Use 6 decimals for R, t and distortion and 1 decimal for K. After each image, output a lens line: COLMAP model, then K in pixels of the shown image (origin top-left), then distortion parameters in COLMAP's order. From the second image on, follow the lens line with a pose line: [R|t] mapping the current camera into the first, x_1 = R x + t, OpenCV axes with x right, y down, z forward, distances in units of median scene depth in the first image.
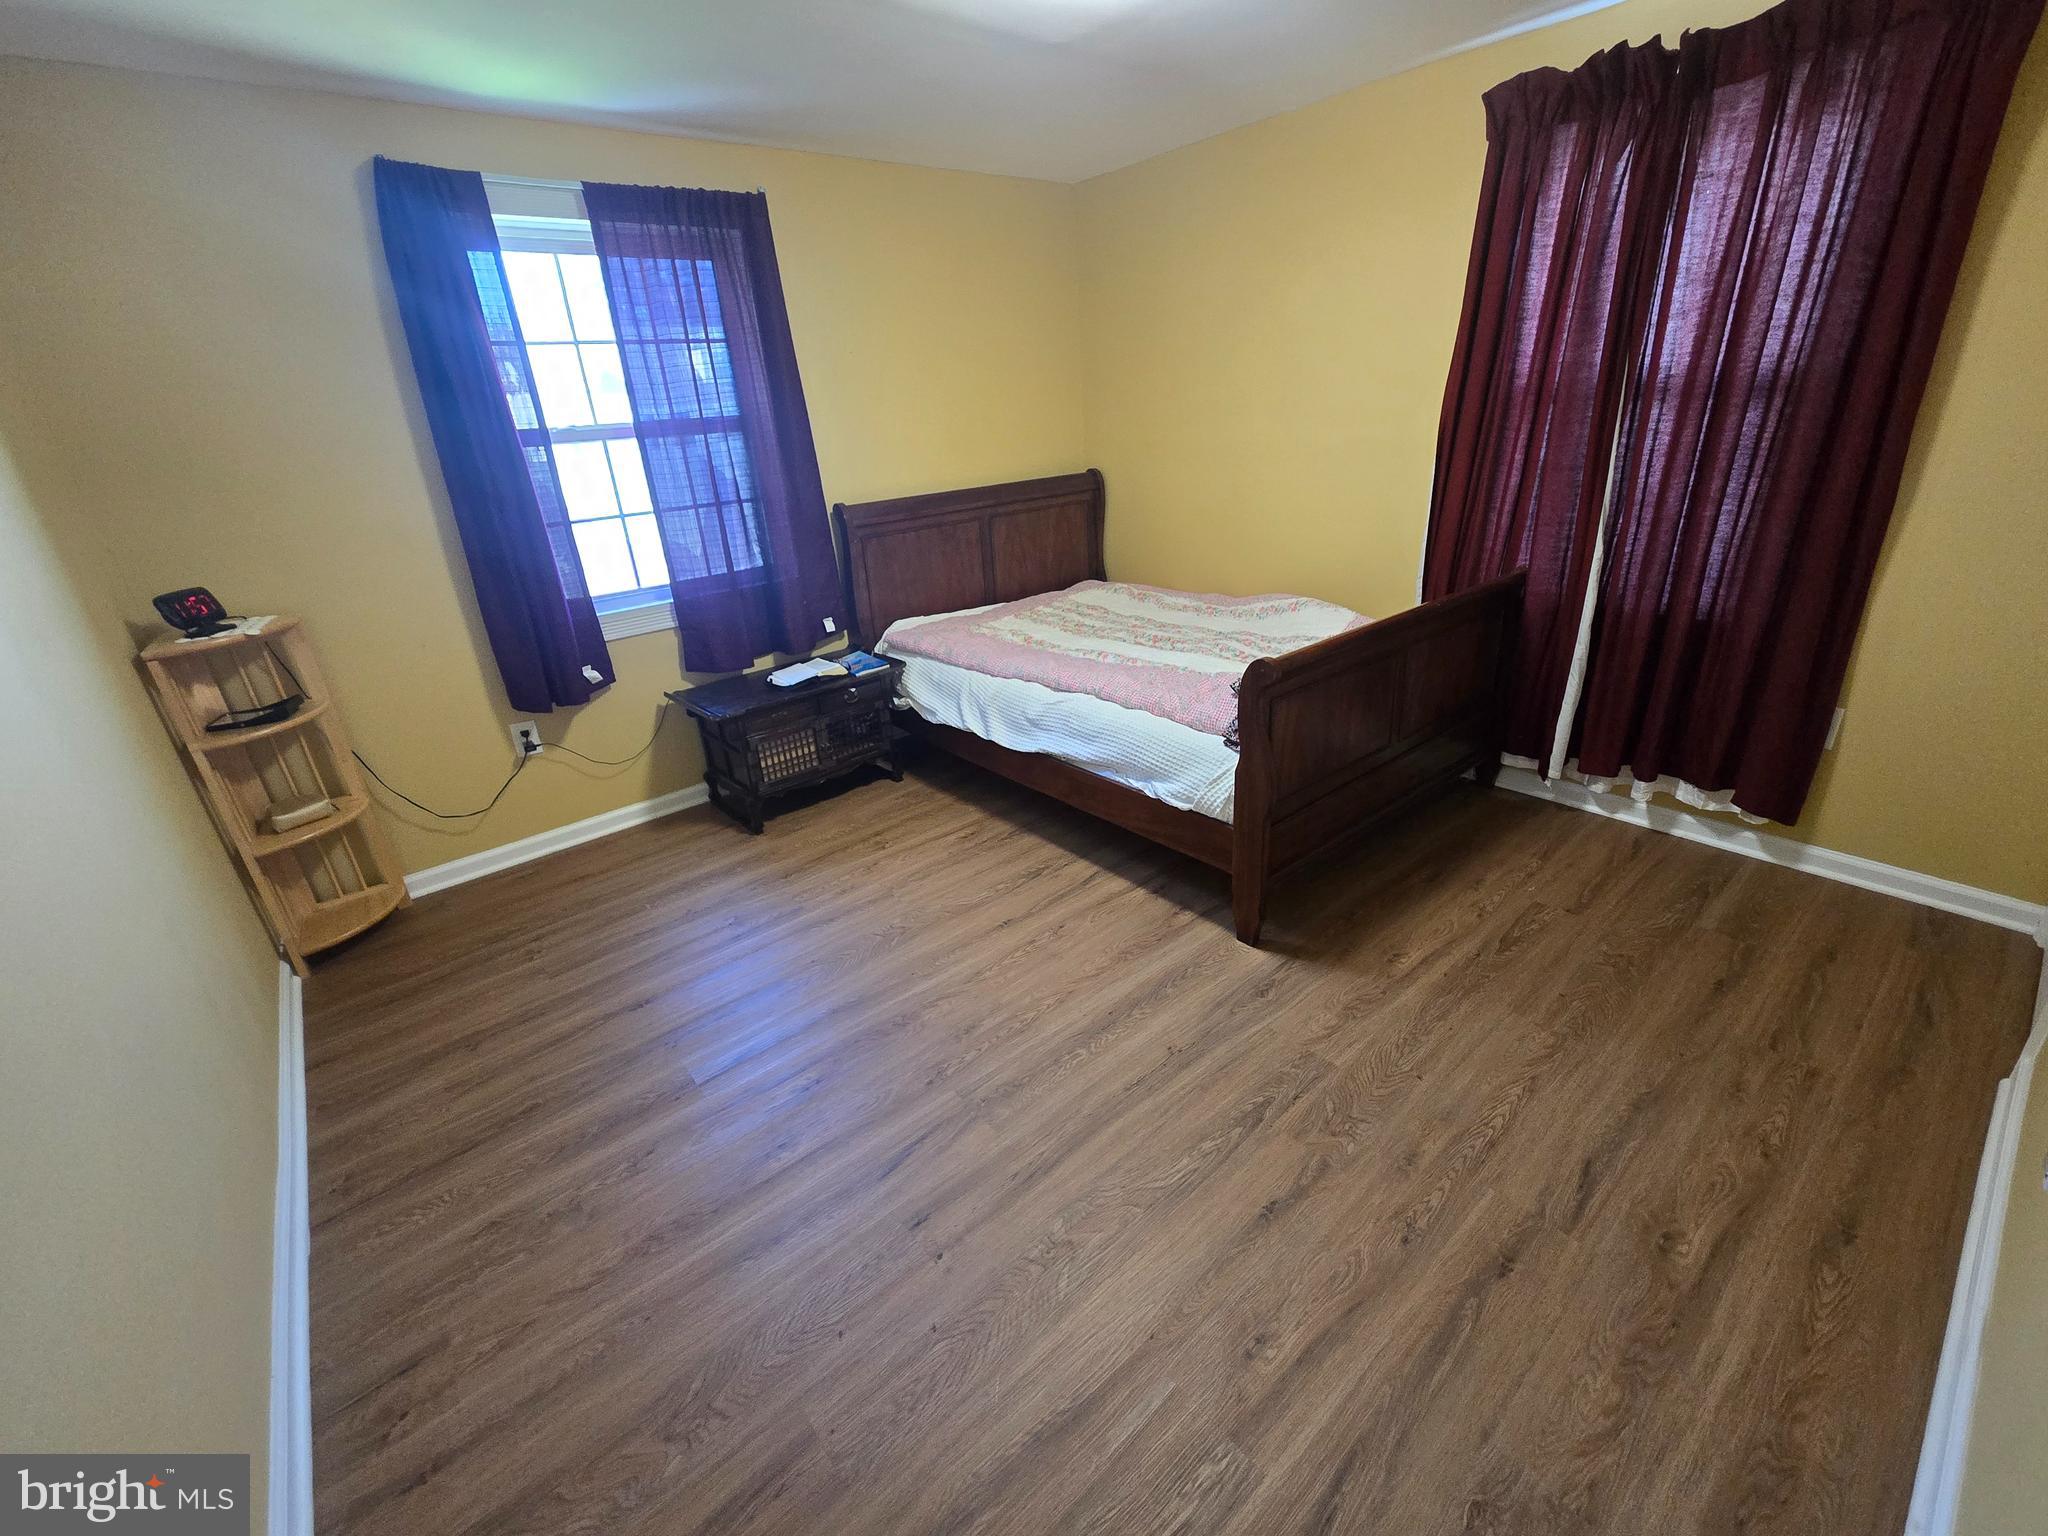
lens RADIAL K [[843.9, 0, 1028.8], [0, 843.9, 769.1], [0, 0, 1]] dist [-0.002155, 0.001151]
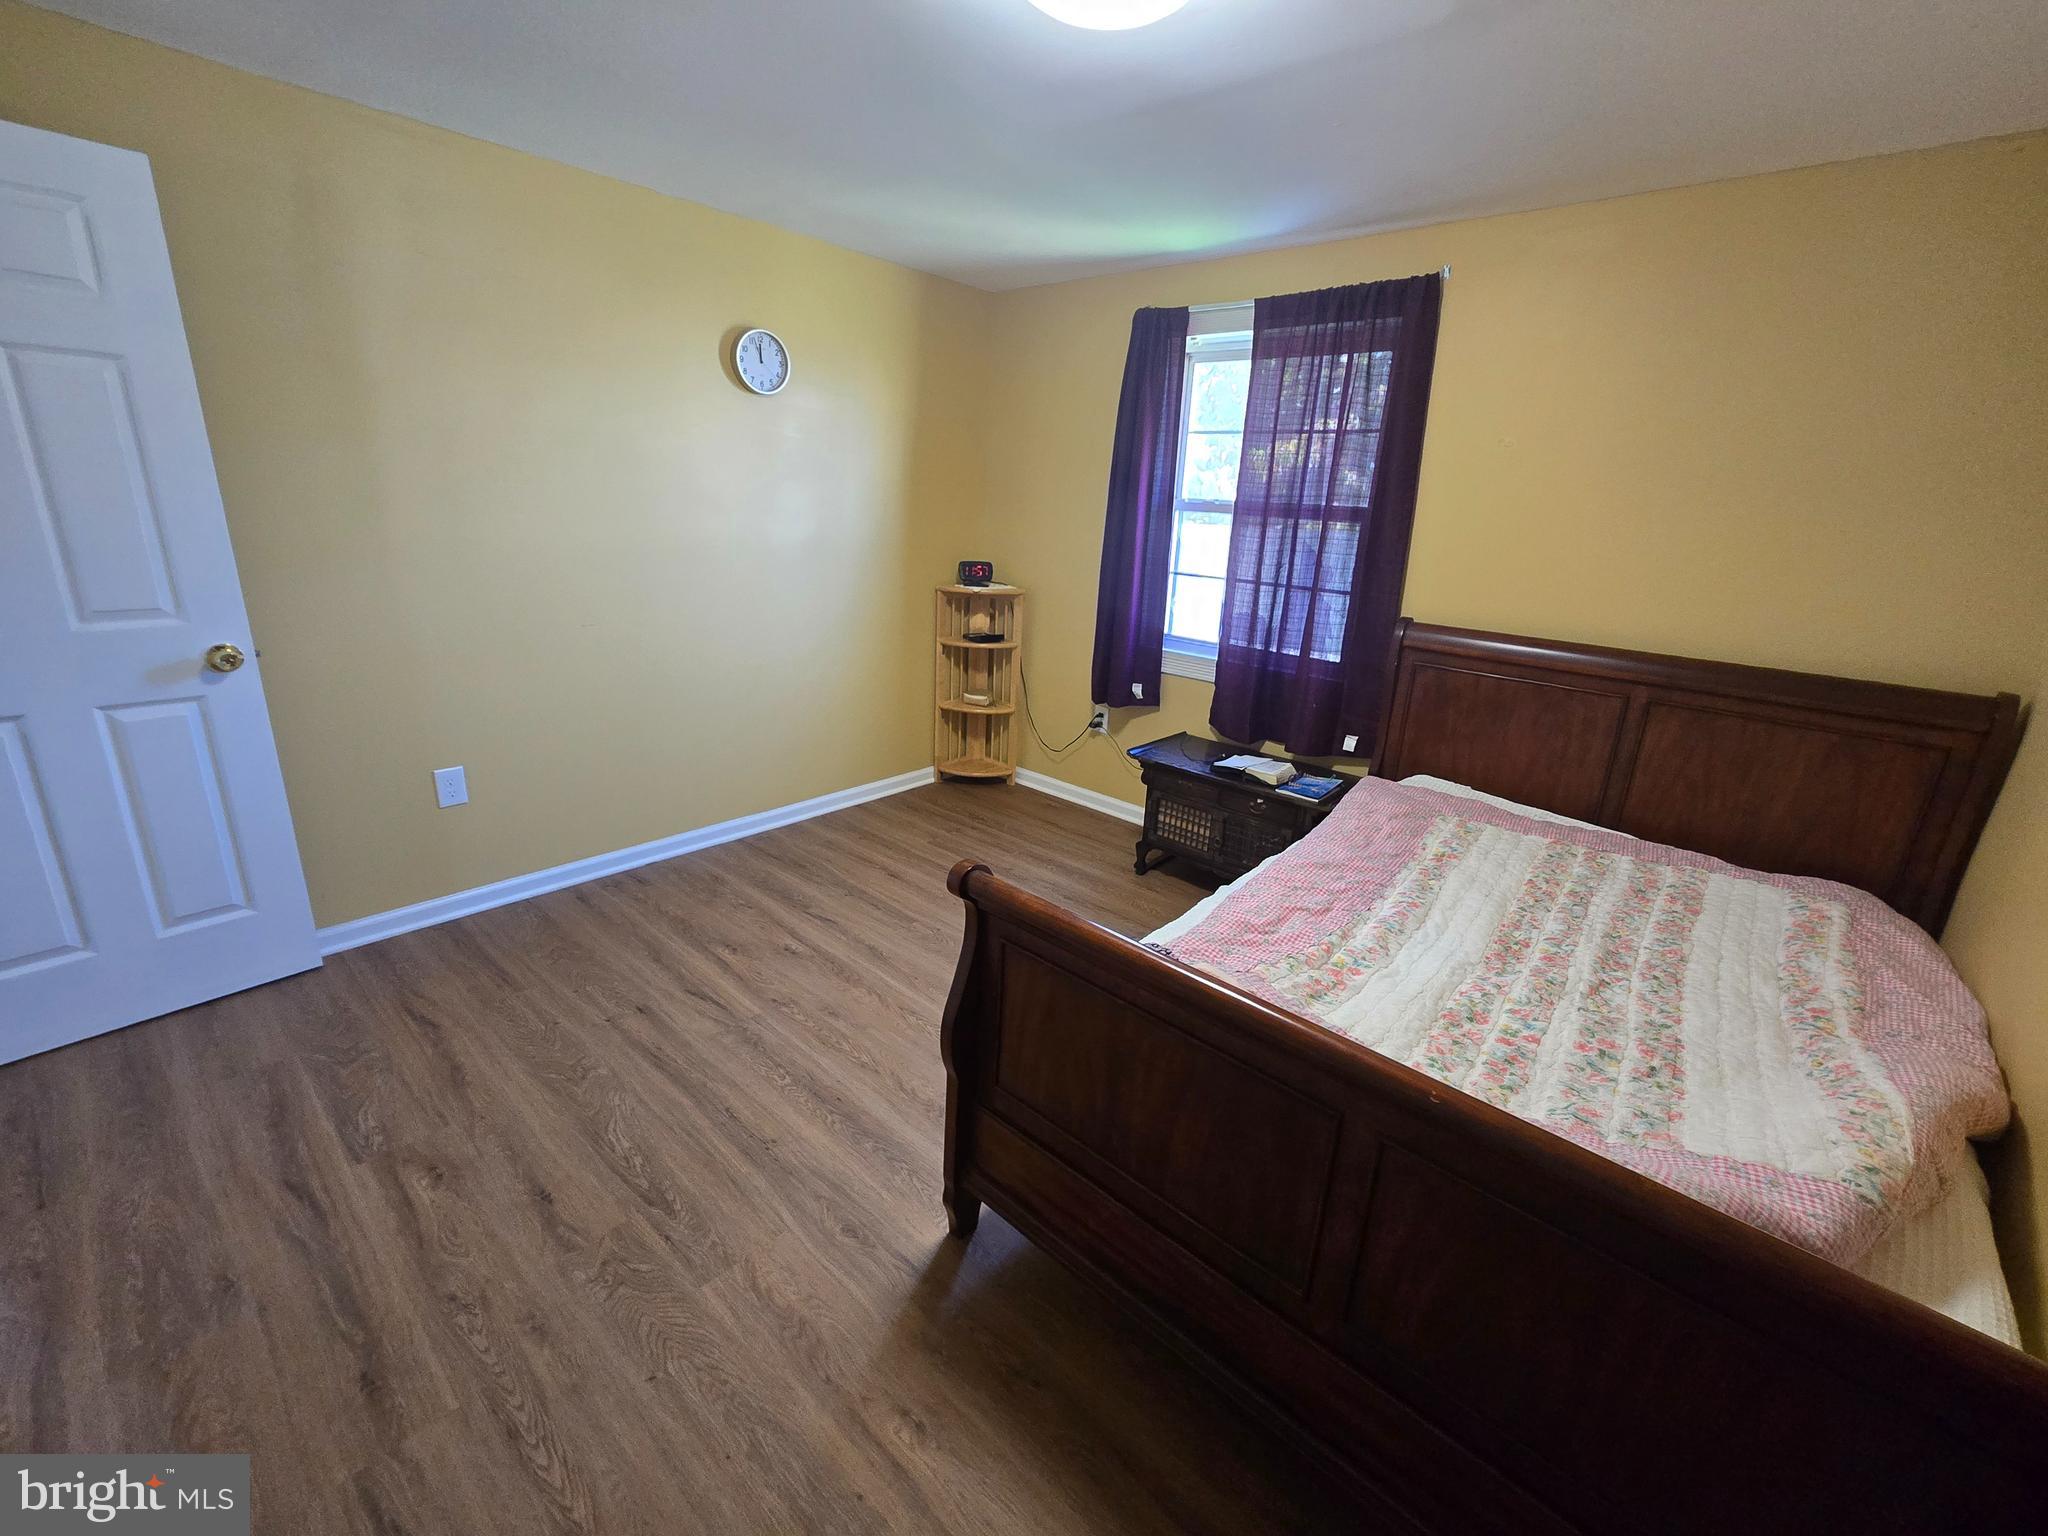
lens RADIAL K [[843.9, 0, 1019.9], [0, 843.9, 755.4], [0, 0, 1]] dist [-0.002155, 0.001151]
pose [[0.140687, 0.362595, -0.921267, 0.762404], [-0.449140, 0.852636, 0.266995, -0.348335], [0.882316, 0.376215, 0.282810, 0.661959]]
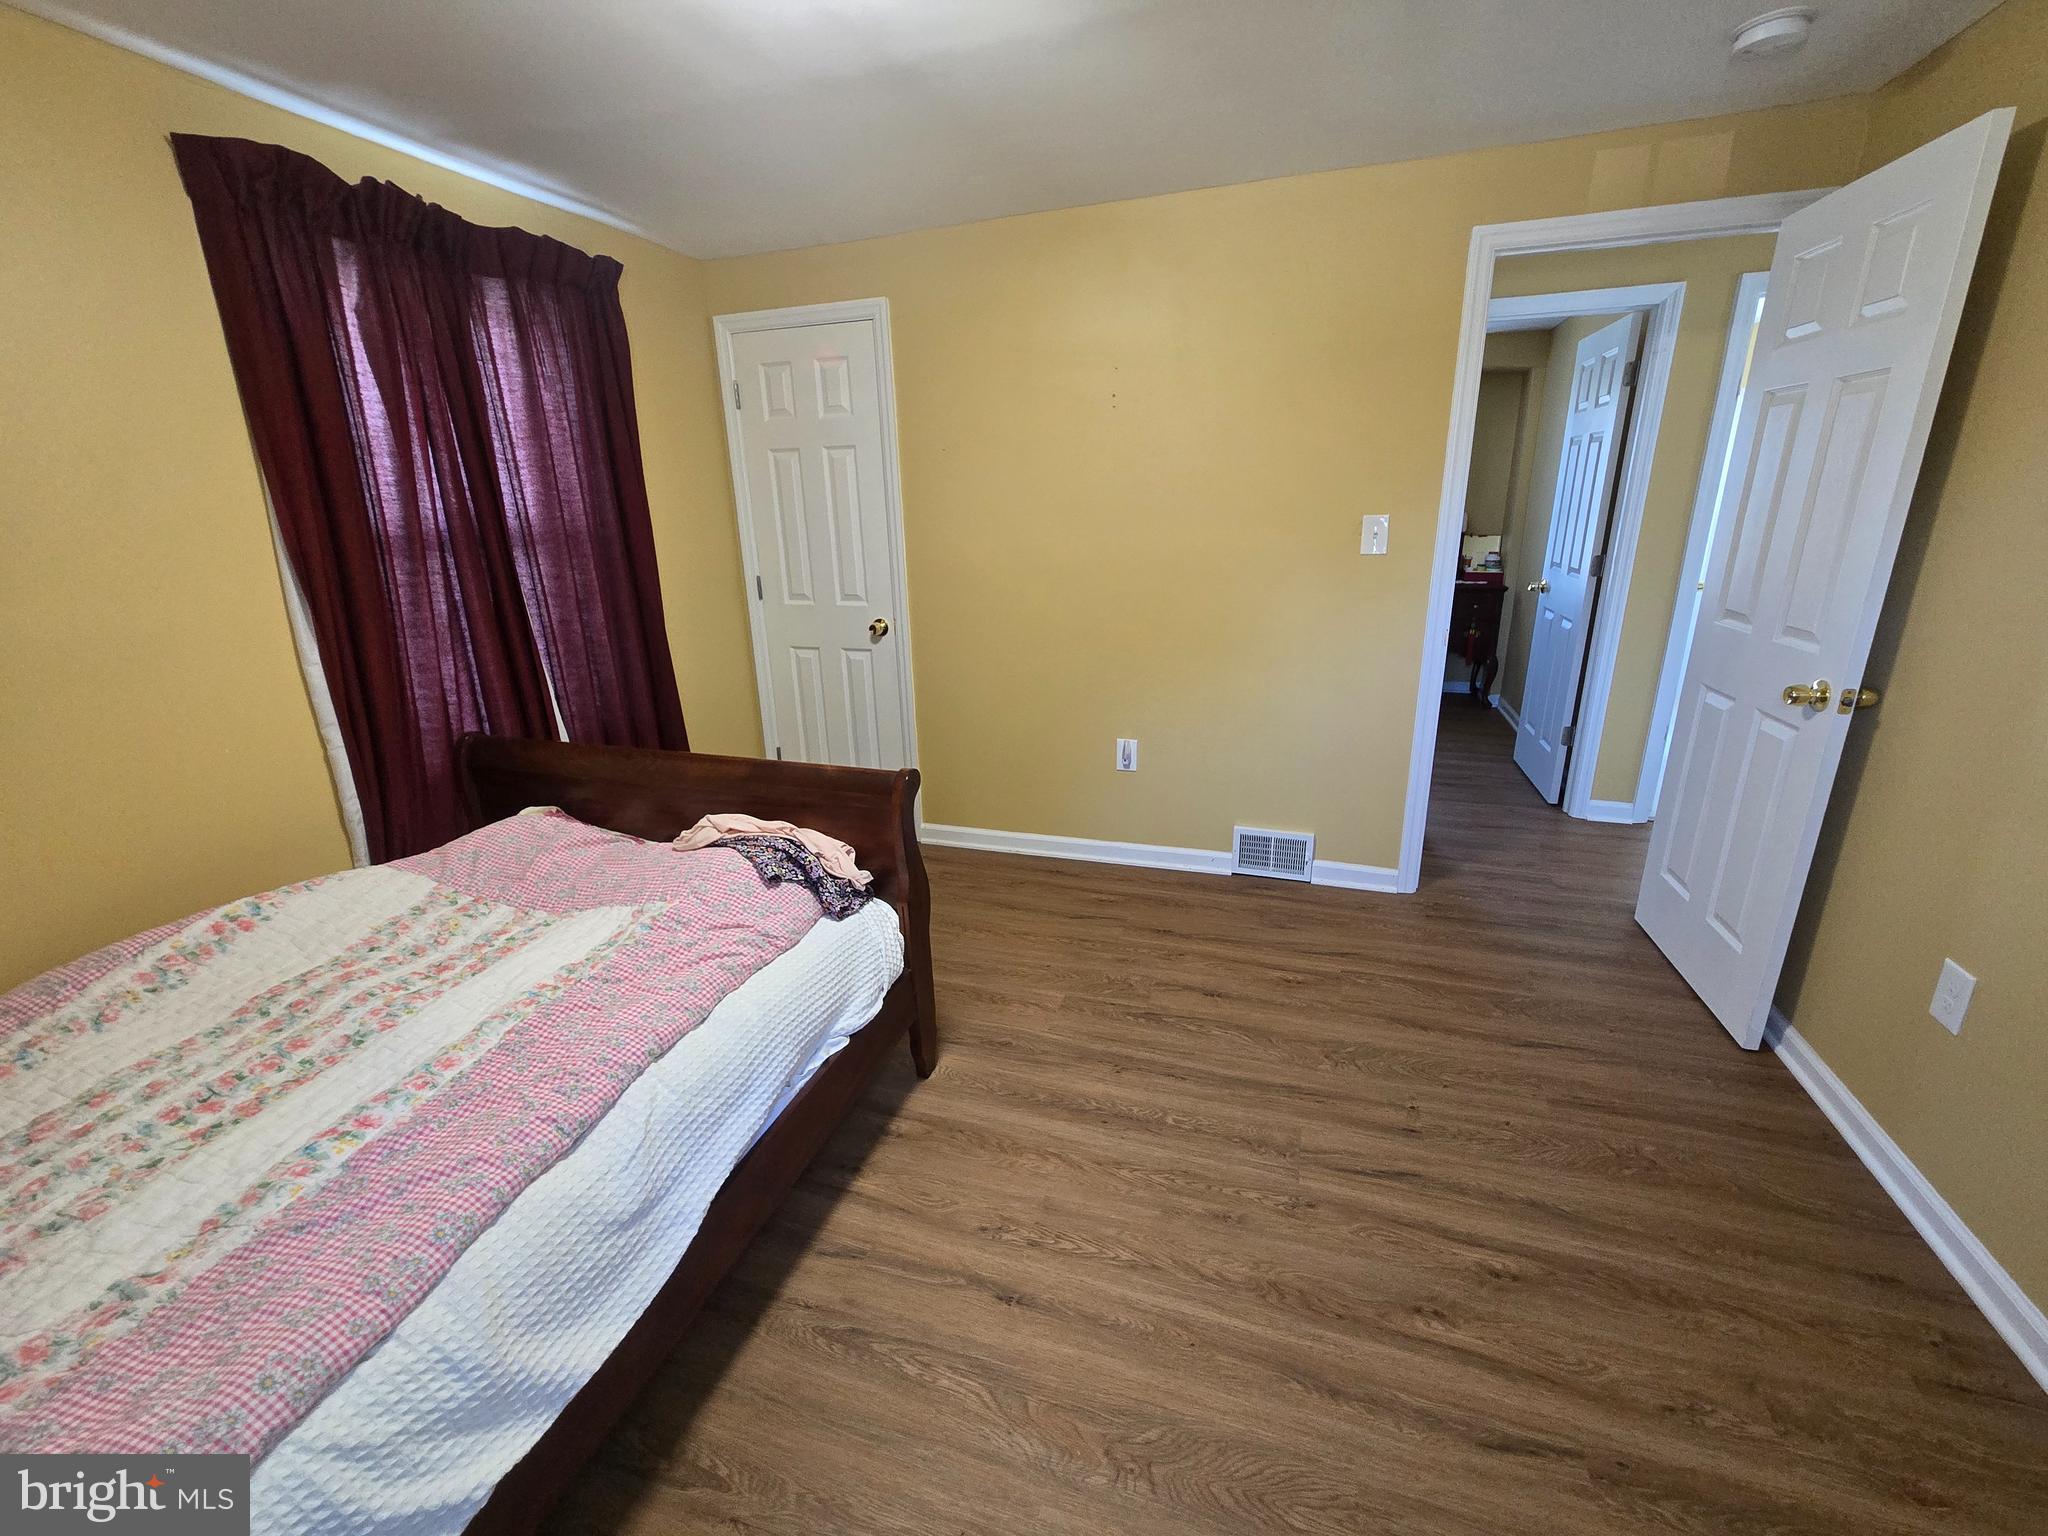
lens RADIAL K [[843.9, 0, 1035.8], [0, 843.9, 769.8], [0, 0, 1]] dist [-0.002155, 0.001151]
pose [[-0.530980, -0.188105, 0.826243, -0.493048], [0.394128, 0.808344, 0.437314, -0.410431], [-0.750149, 0.557850, -0.355077, 1.020484]]
